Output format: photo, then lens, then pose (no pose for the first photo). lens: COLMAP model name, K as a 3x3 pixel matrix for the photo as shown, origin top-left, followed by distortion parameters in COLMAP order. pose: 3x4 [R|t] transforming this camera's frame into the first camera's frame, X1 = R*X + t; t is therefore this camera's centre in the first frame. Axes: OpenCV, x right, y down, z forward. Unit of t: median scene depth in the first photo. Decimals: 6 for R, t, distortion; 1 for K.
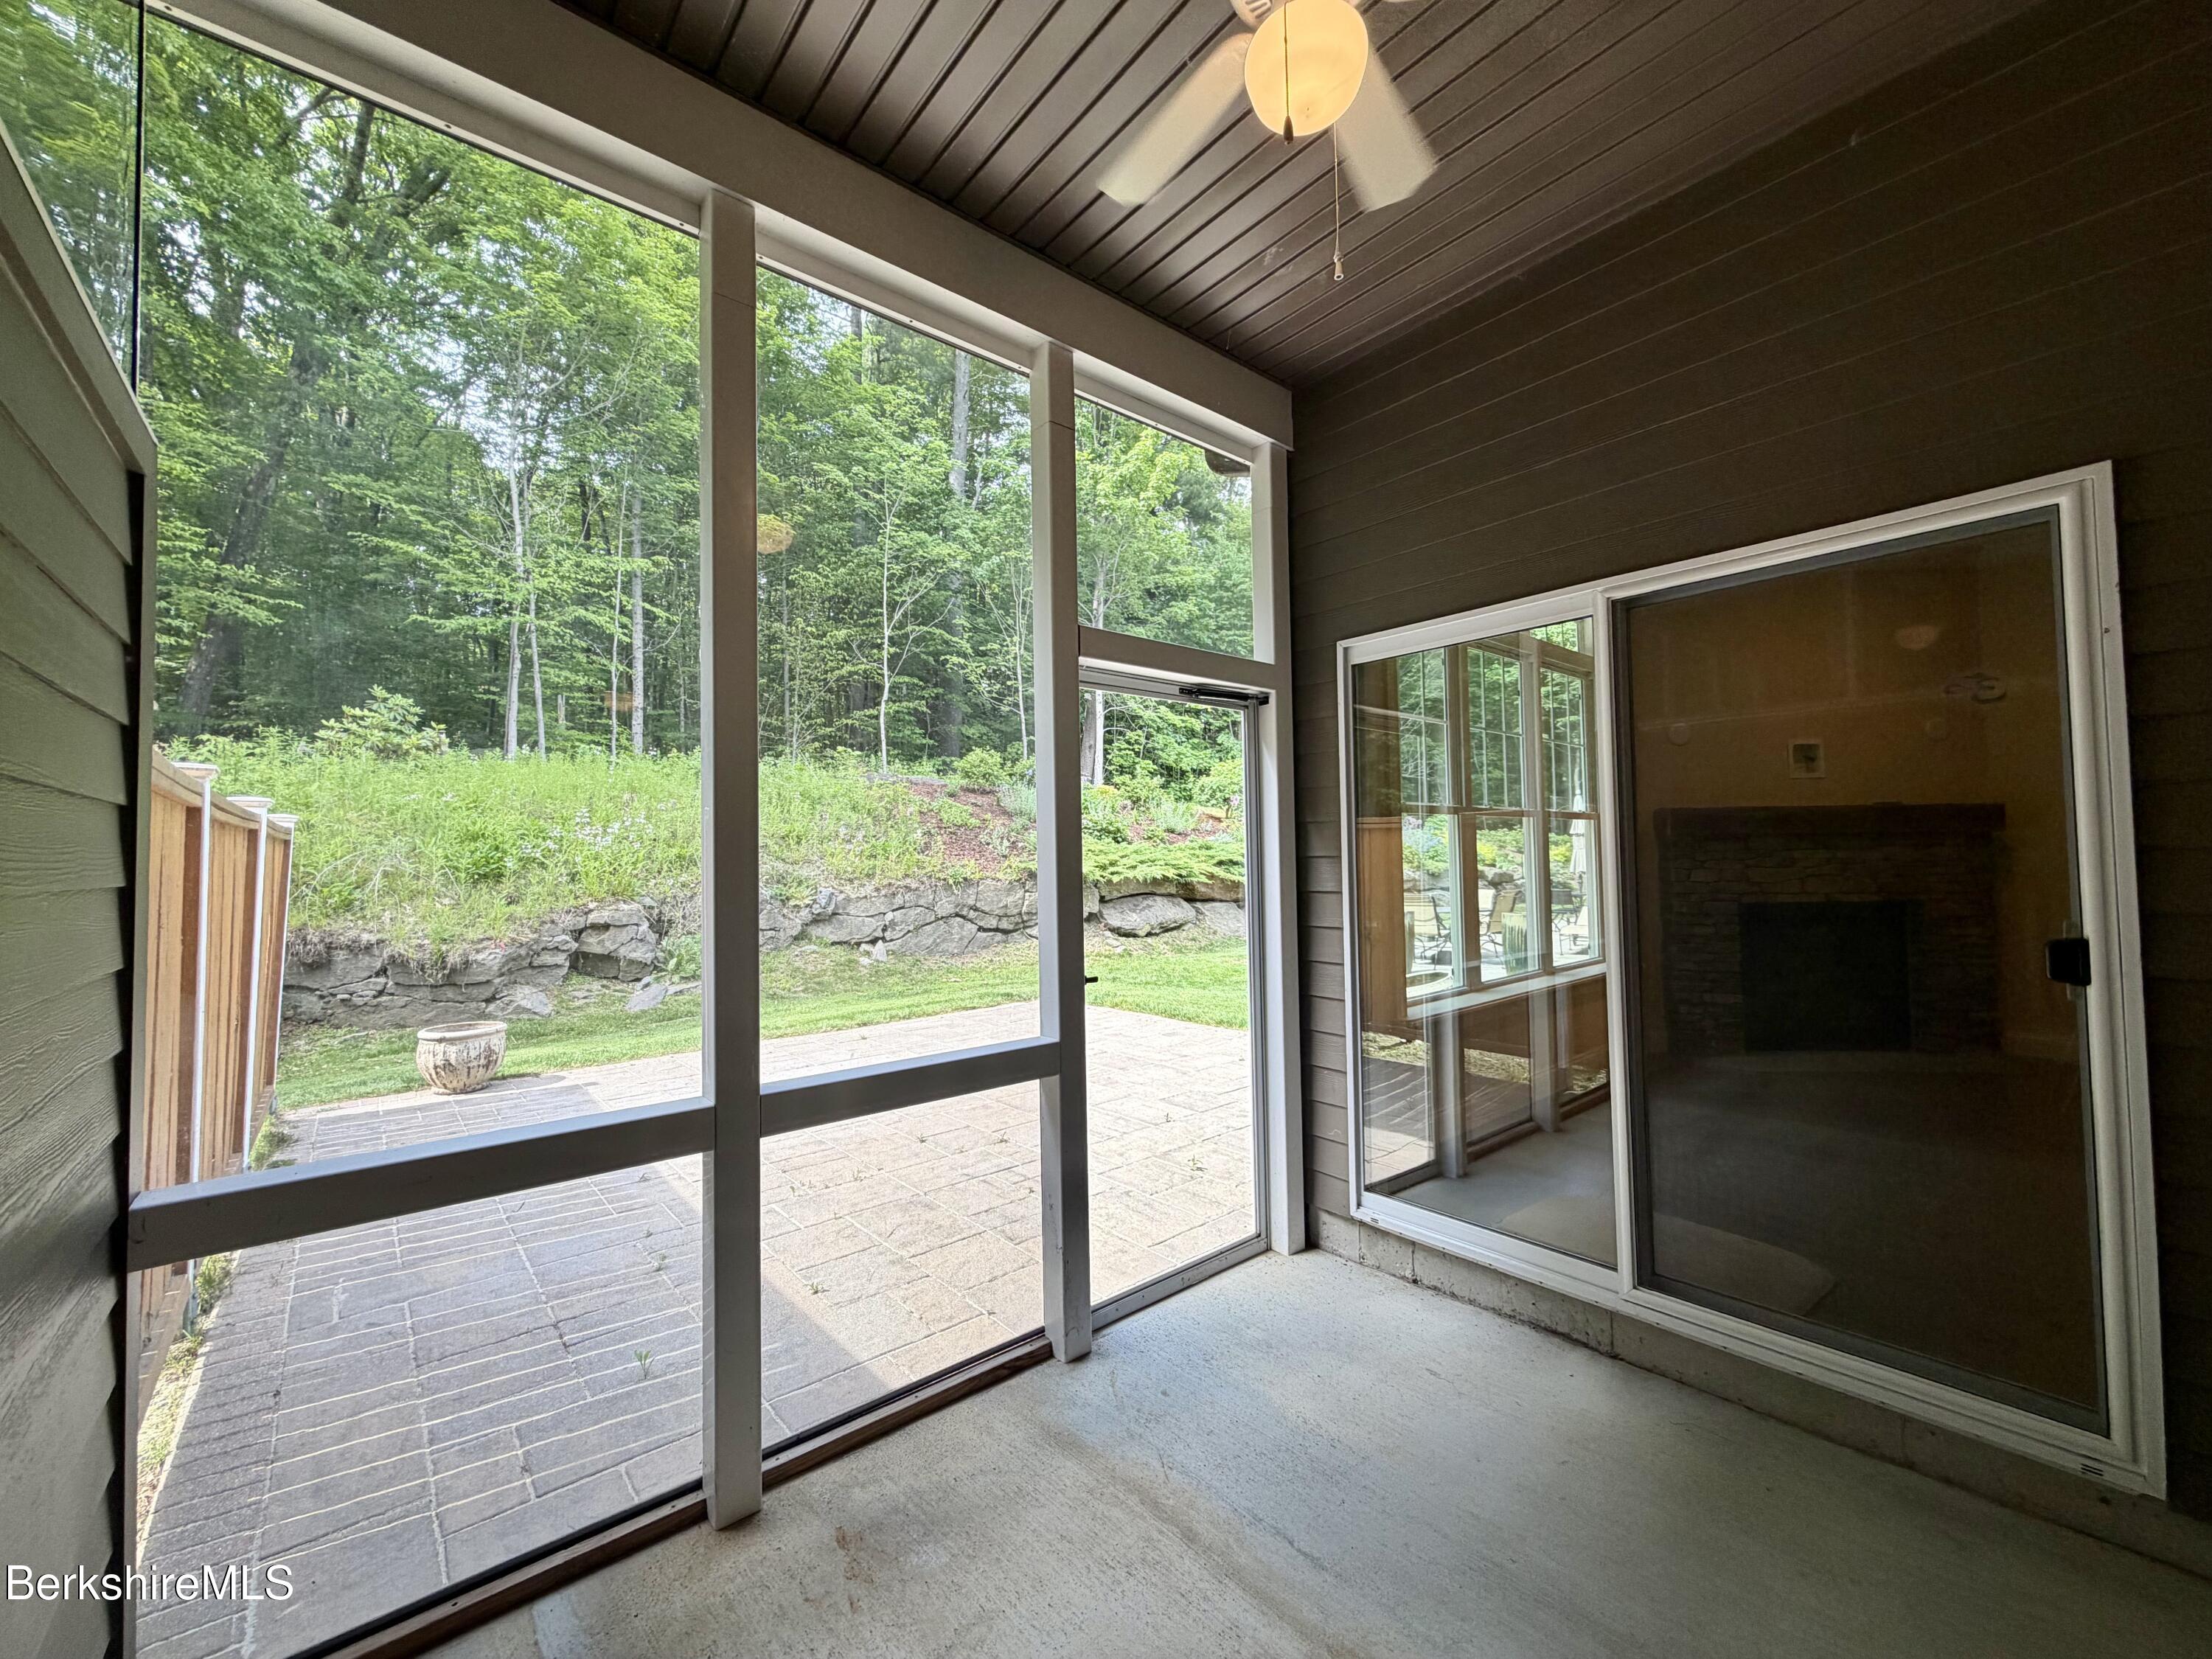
lens RADIAL K [[884.1, 0, 1100.0], [0, 884.1, 826.8], [0, 0, 1]] dist [0.000969, 0.000517]
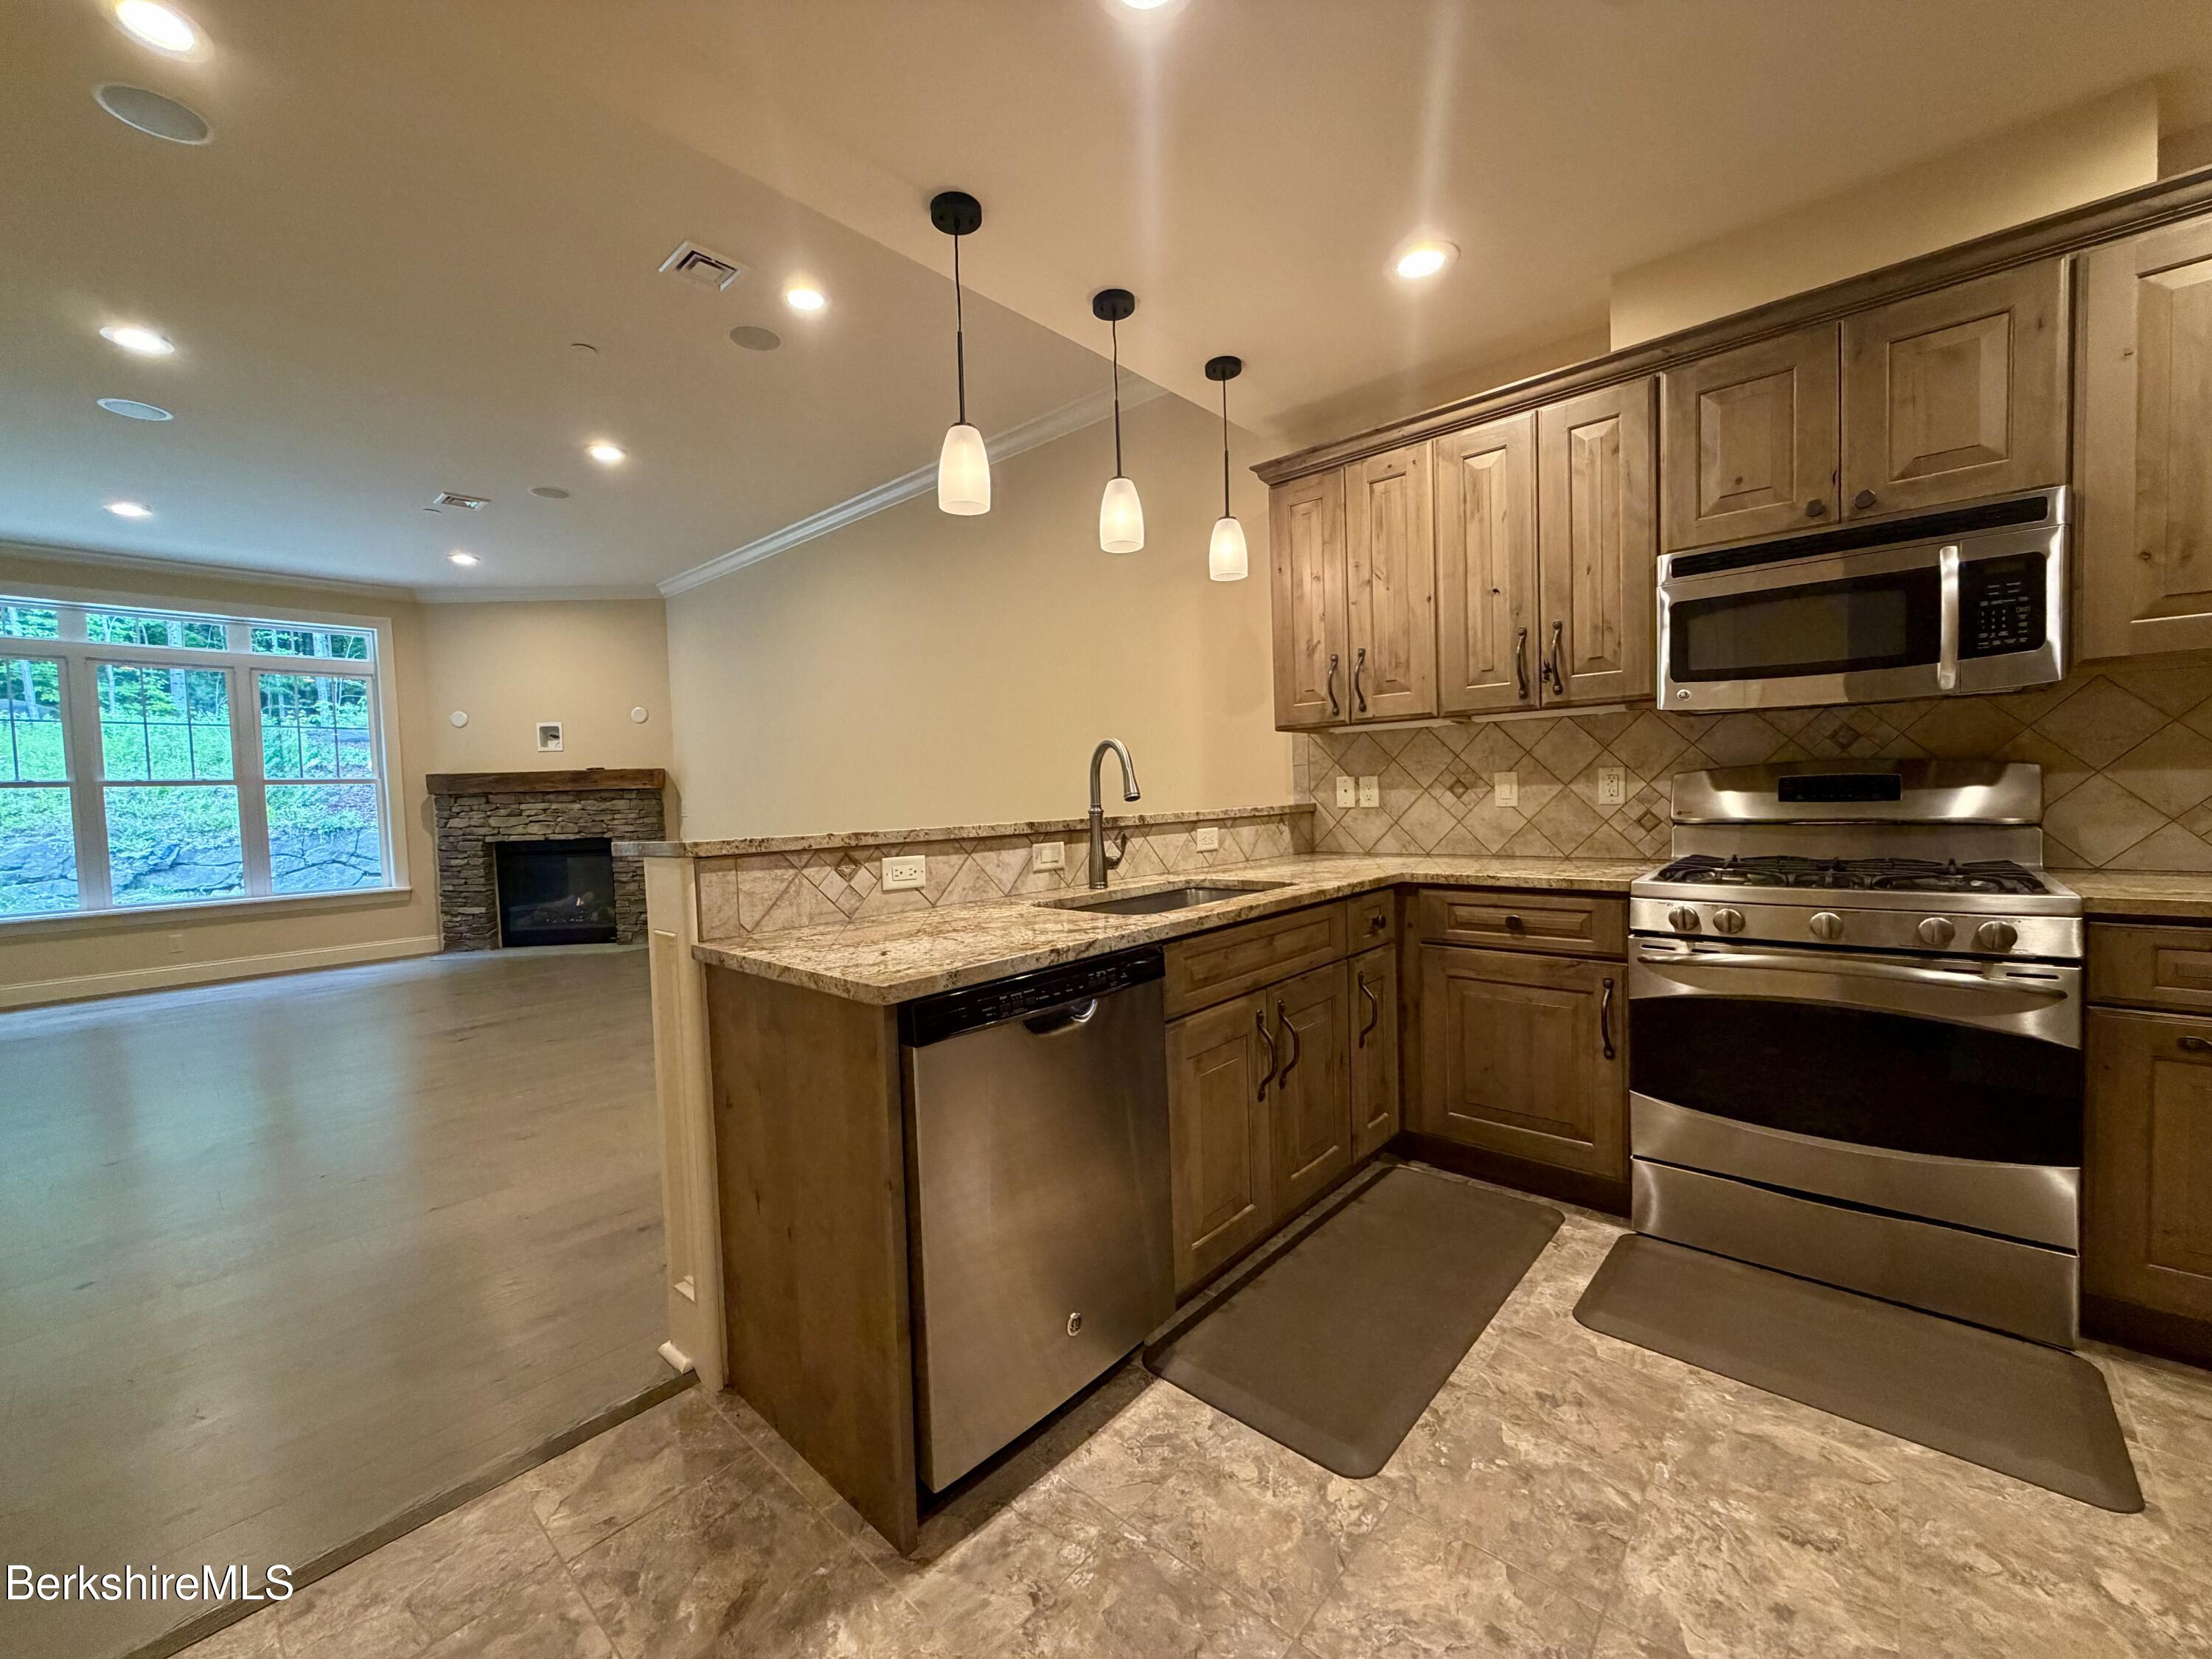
lens RADIAL K [[884.1, 0, 1100.0], [0, 884.1, 826.8], [0, 0, 1]] dist [0.000969, 0.000517]
pose [[0.990776, -0.022885, 0.133566, 0.691065], [0.013111, 0.997201, 0.073608, -0.012877], [-0.134877, -0.071178, 0.988303, -0.234575]]
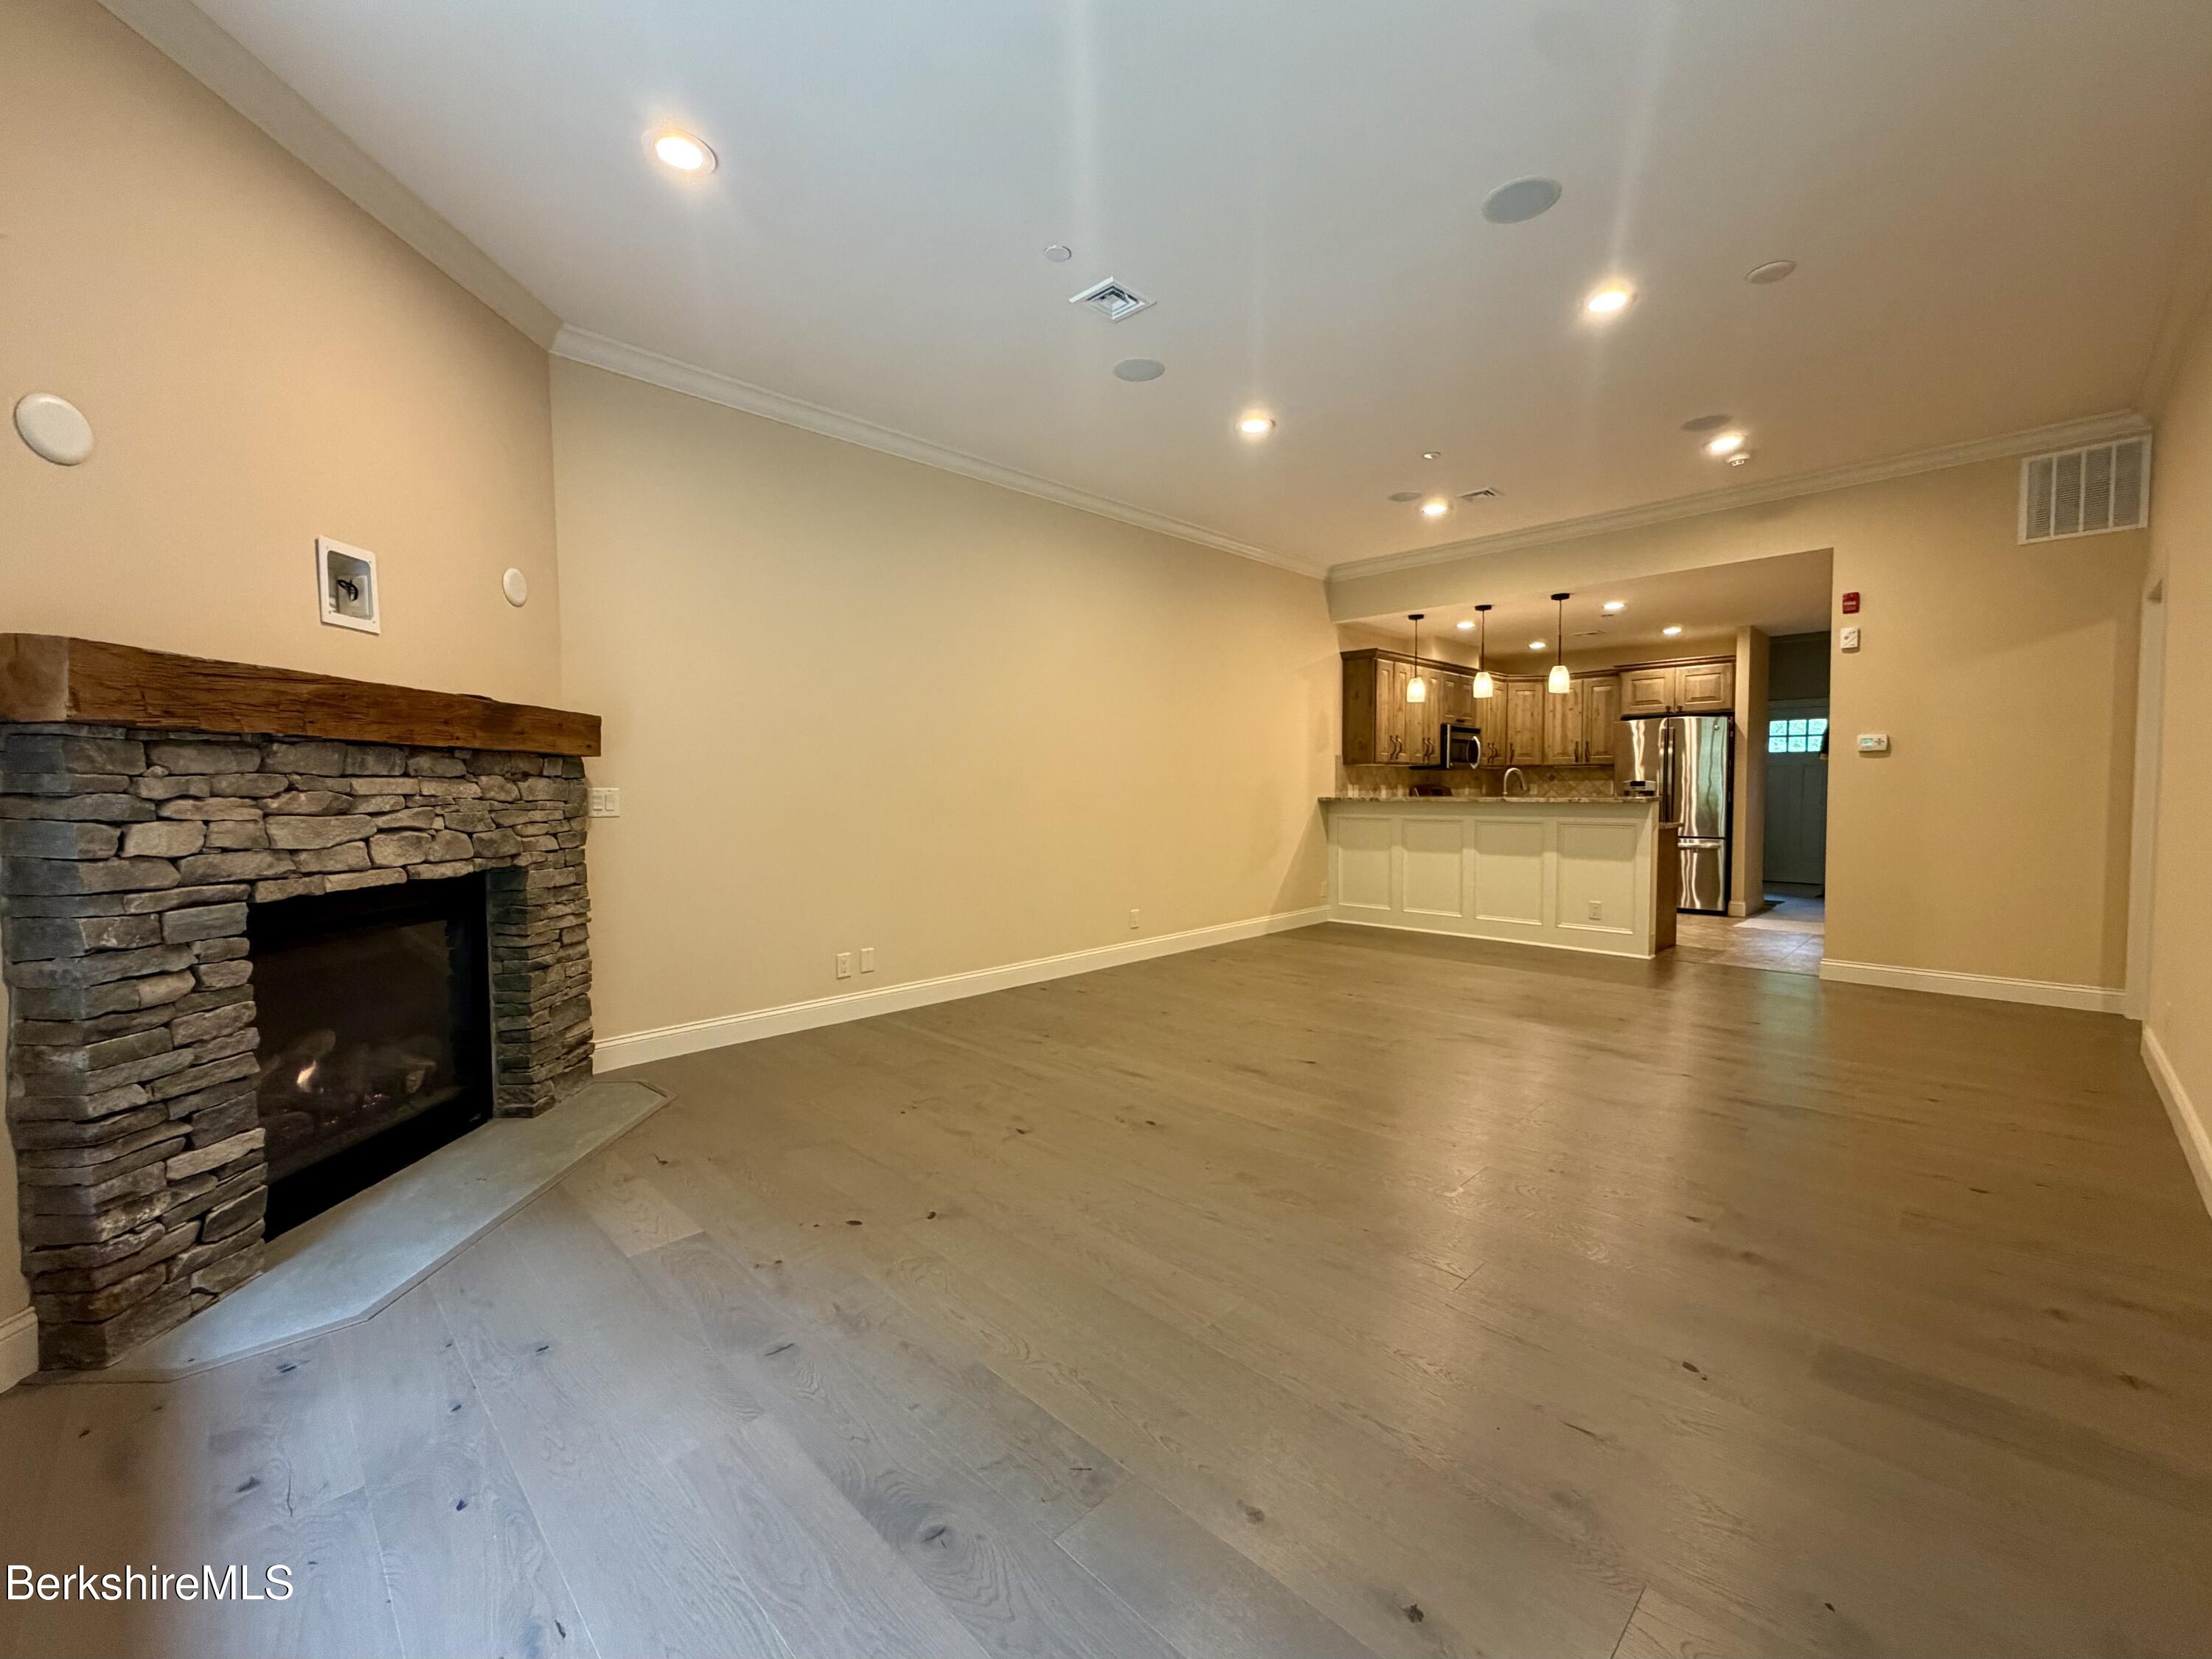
lens RADIAL K [[908.4, 0, 1106.0], [0, 908.4, 829.5], [0, 0, 1]] dist [0.000098, -0.000075]
pose [[-0.081934, -0.029841, 0.996191, 0.127959], [-0.027532, 0.999238, 0.027668, 0.013809], [-0.996257, -0.025160, -0.082693, 0.297213]]
